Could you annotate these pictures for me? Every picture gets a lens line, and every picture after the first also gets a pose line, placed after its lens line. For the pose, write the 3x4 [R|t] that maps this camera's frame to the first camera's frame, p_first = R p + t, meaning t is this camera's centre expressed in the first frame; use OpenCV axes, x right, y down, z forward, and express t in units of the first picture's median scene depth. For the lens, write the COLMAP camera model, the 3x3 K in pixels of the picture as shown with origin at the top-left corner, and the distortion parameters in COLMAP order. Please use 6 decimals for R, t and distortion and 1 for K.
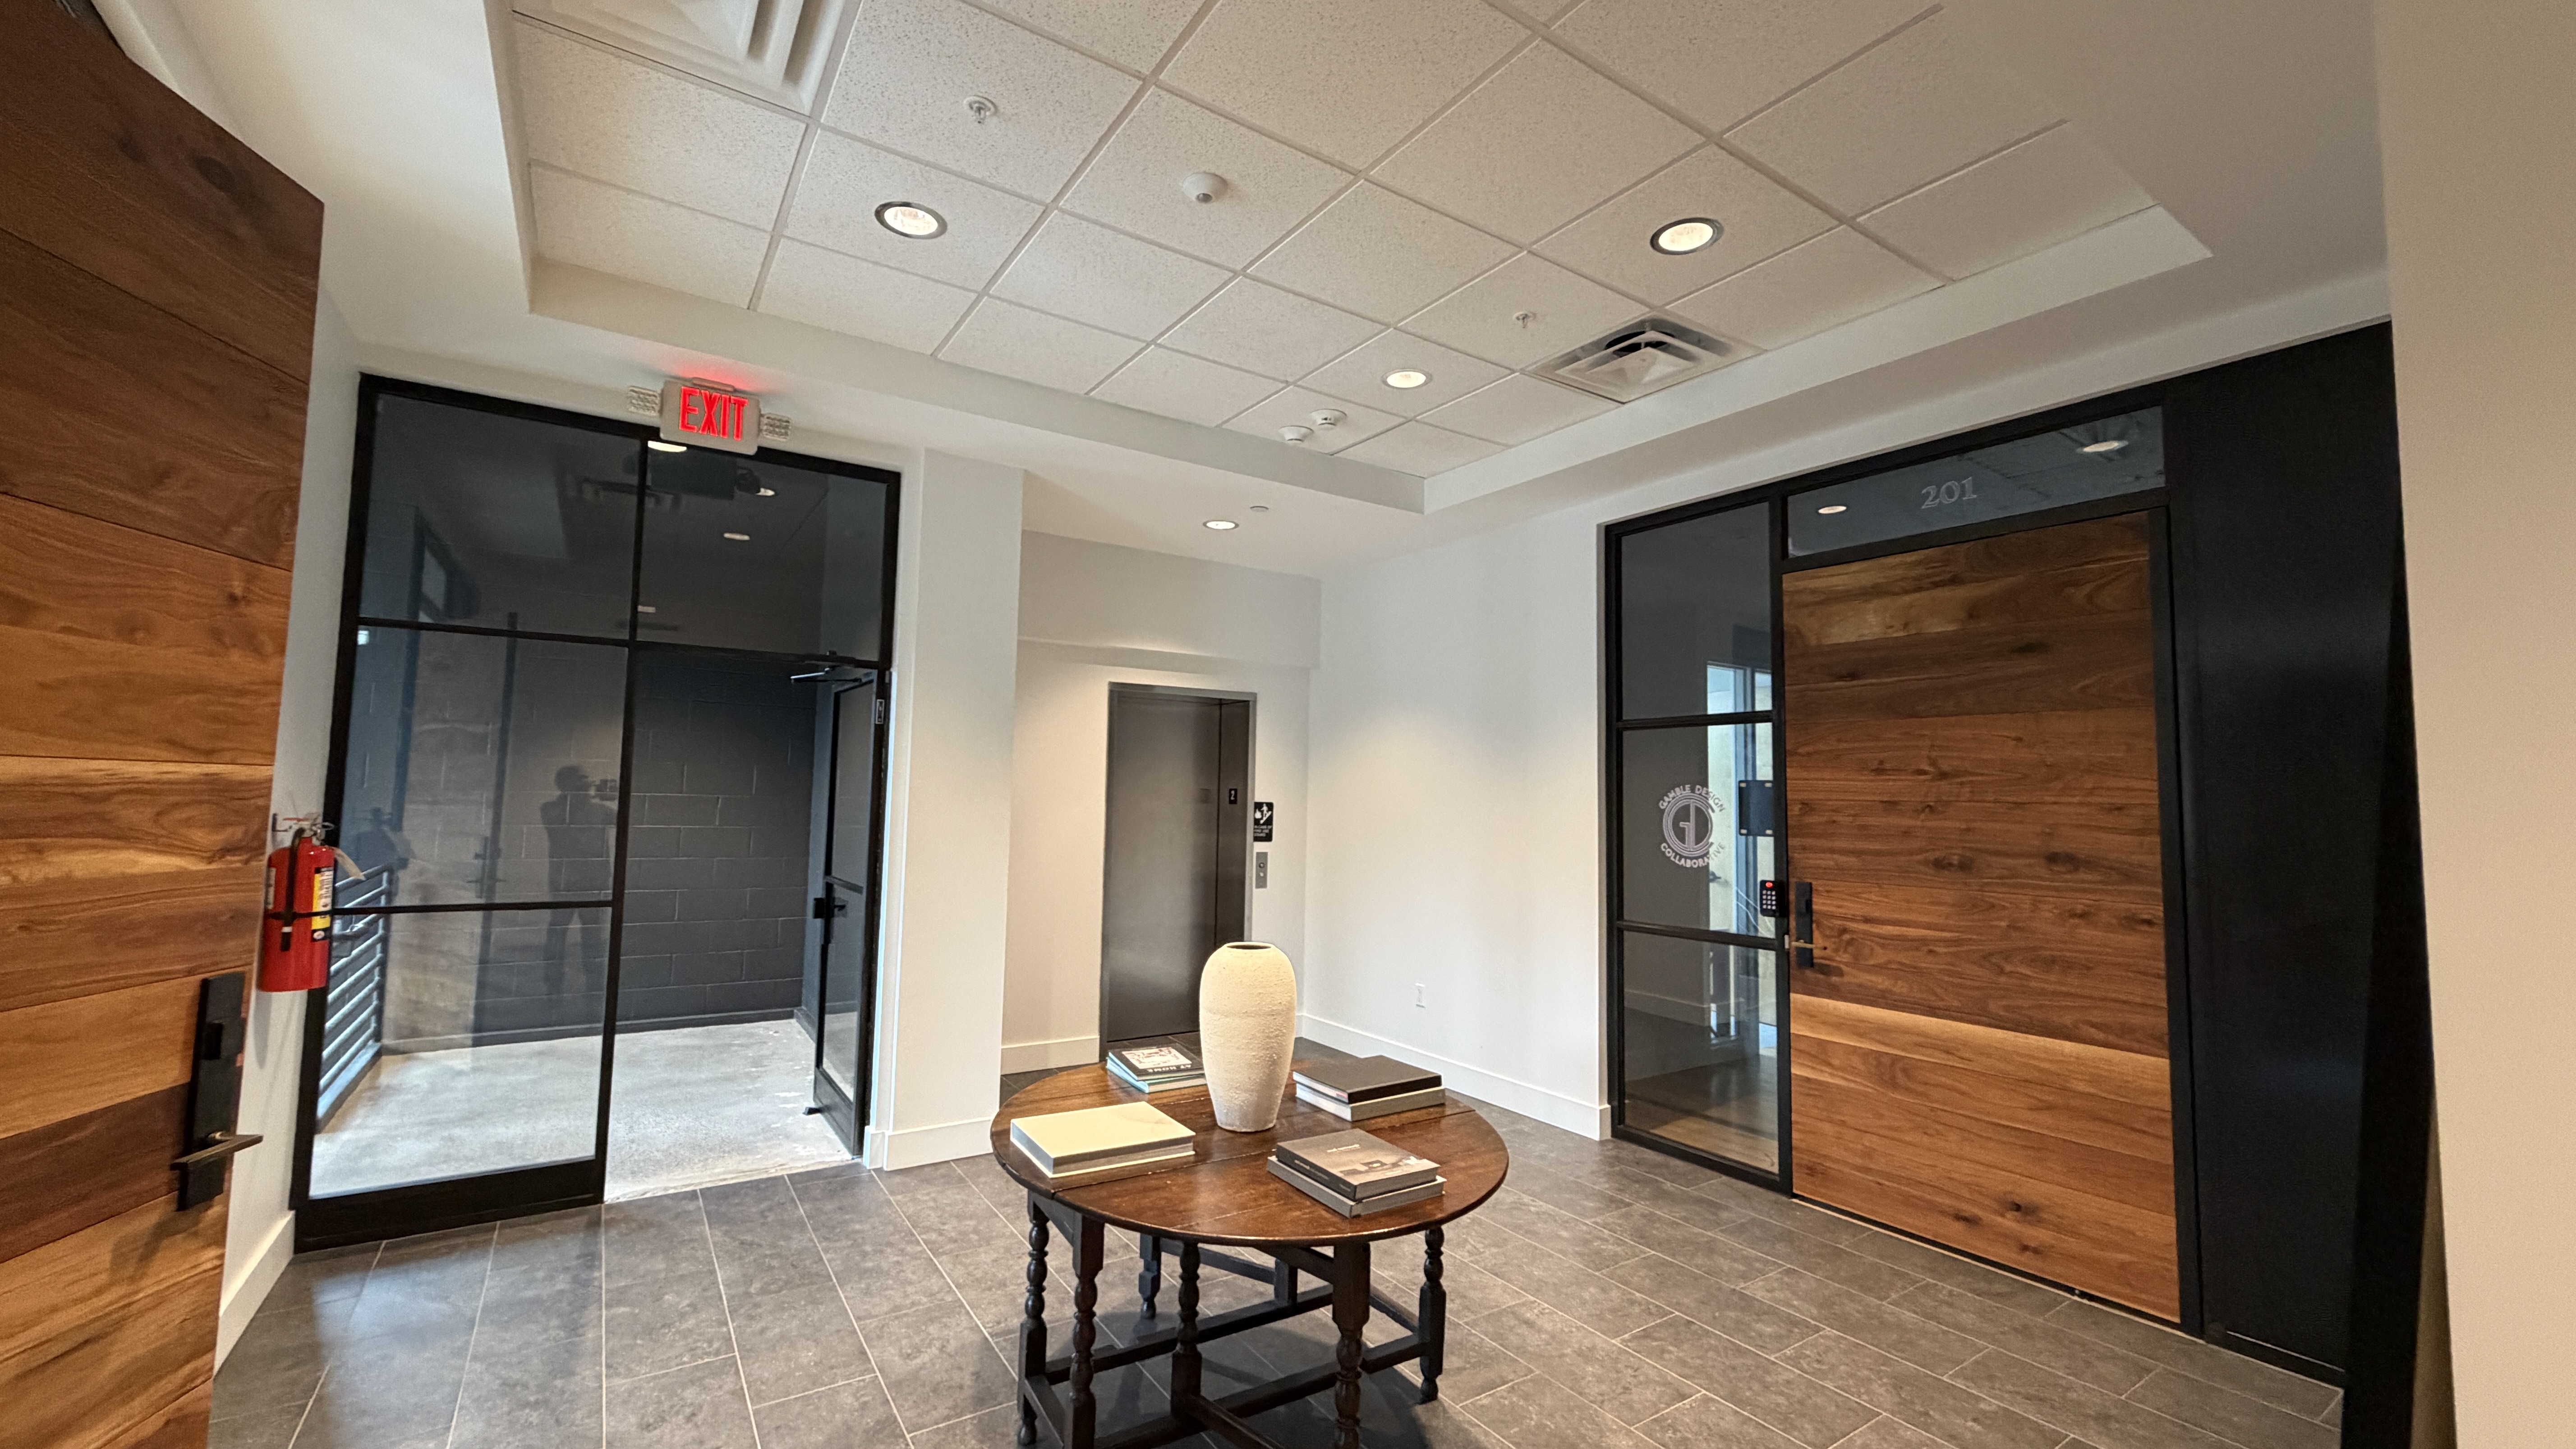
lens RADIAL K [[1025.6, 0, 1282.6], [0, 1025.6, 722.1], [0, 0, 1]] dist [-0.000900, 0.000334]
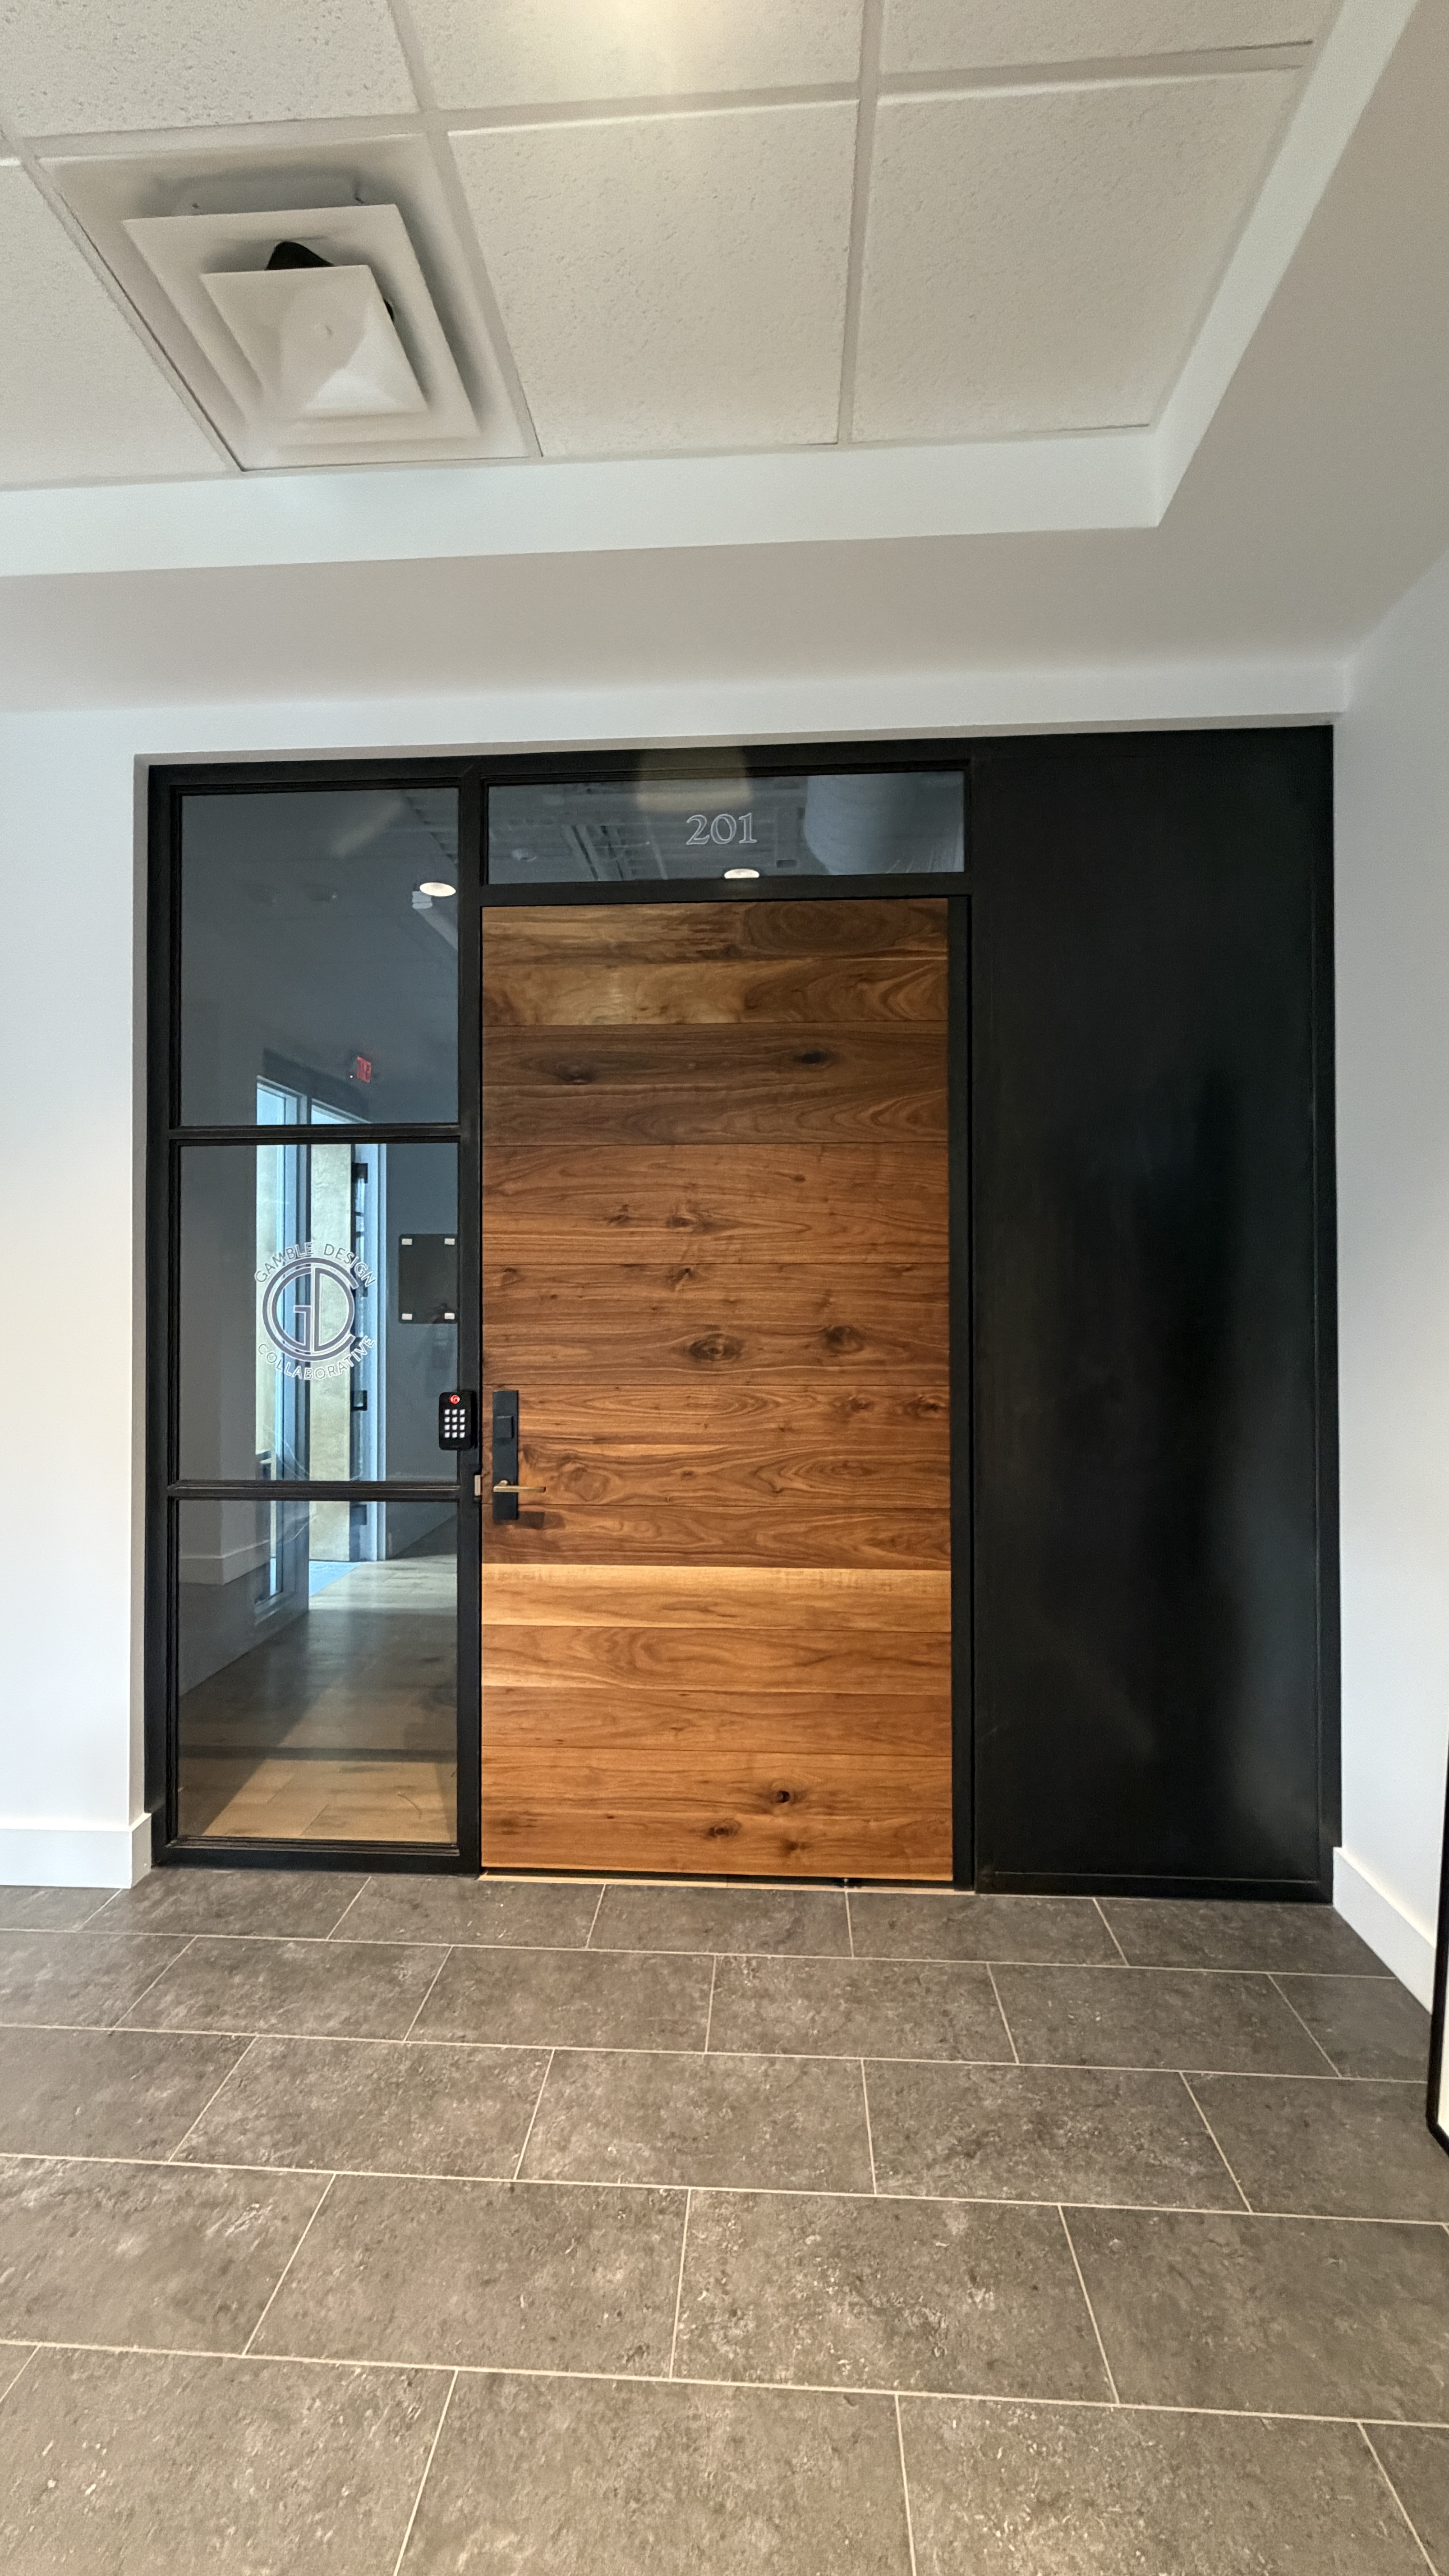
lens RADIAL K [[1025.6, 0, 719.1], [0, 1025.6, 1279.0], [0, 0, 1]] dist [-0.000900, 0.000334]
pose [[0.601784, -0.009741, 0.798599, 0.078786], [-0.046050, 0.997839, 0.046872, 0.052857], [-0.797330, -0.064982, 0.600035, 0.549678]]
